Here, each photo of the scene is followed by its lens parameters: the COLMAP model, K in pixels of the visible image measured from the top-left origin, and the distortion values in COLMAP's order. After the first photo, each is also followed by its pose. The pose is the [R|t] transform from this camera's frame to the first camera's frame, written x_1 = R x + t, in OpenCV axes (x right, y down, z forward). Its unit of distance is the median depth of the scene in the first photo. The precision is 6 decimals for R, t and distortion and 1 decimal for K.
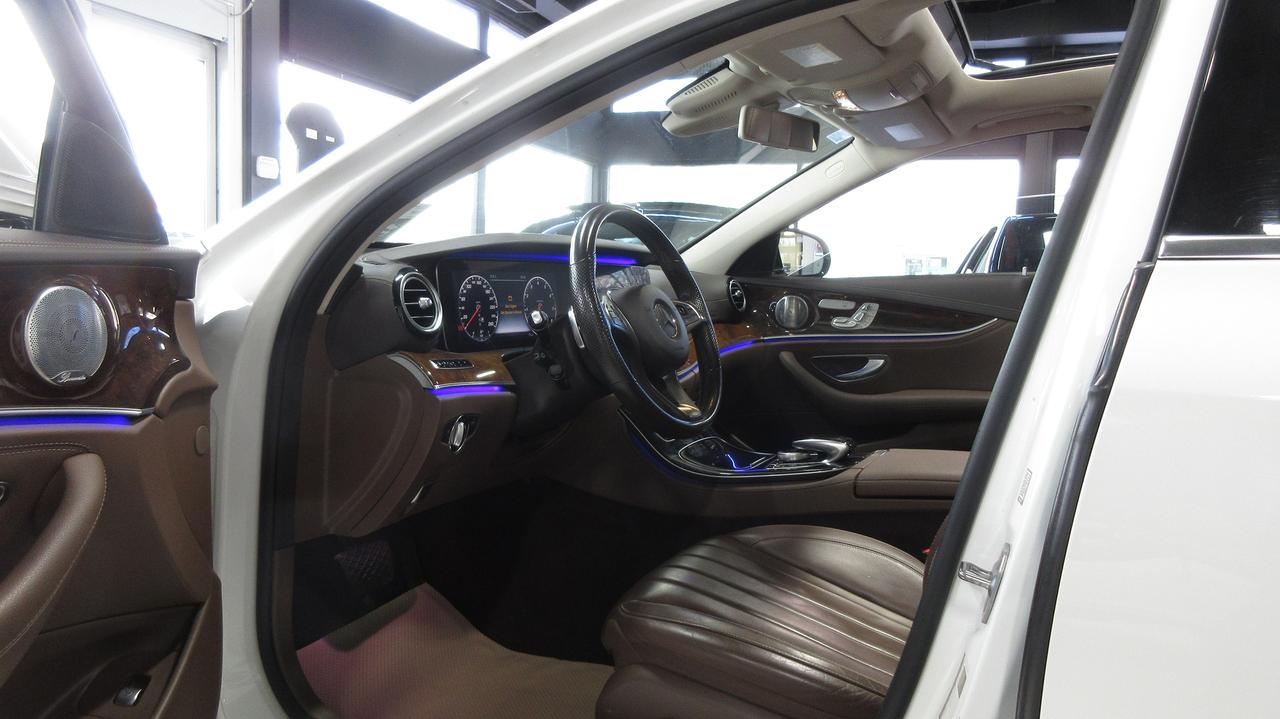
lens RADIAL K [[1033.8, 0, 640.0], [0, 1033.8, 359.5], [0, 0, 1]] dist [0.004585, -0.001033]
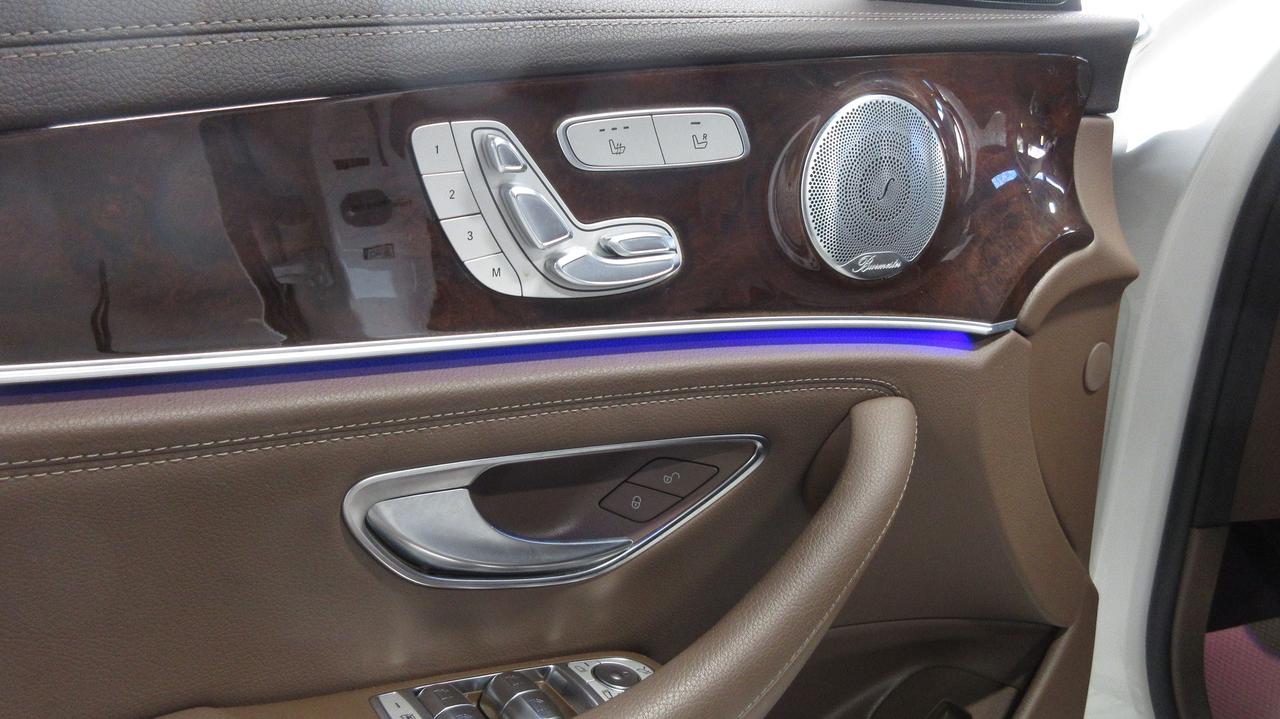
lens RADIAL K [[1033.8, 0, 640.0], [0, 1033.8, 359.5], [0, 0, 1]] dist [0.004585, -0.001033]
pose [[0.676959, 0.178661, -0.714007, -0.206200], [-0.038216, 0.977315, 0.208313, -0.039493], [0.735028, -0.113733, 0.668430, 0.477260]]
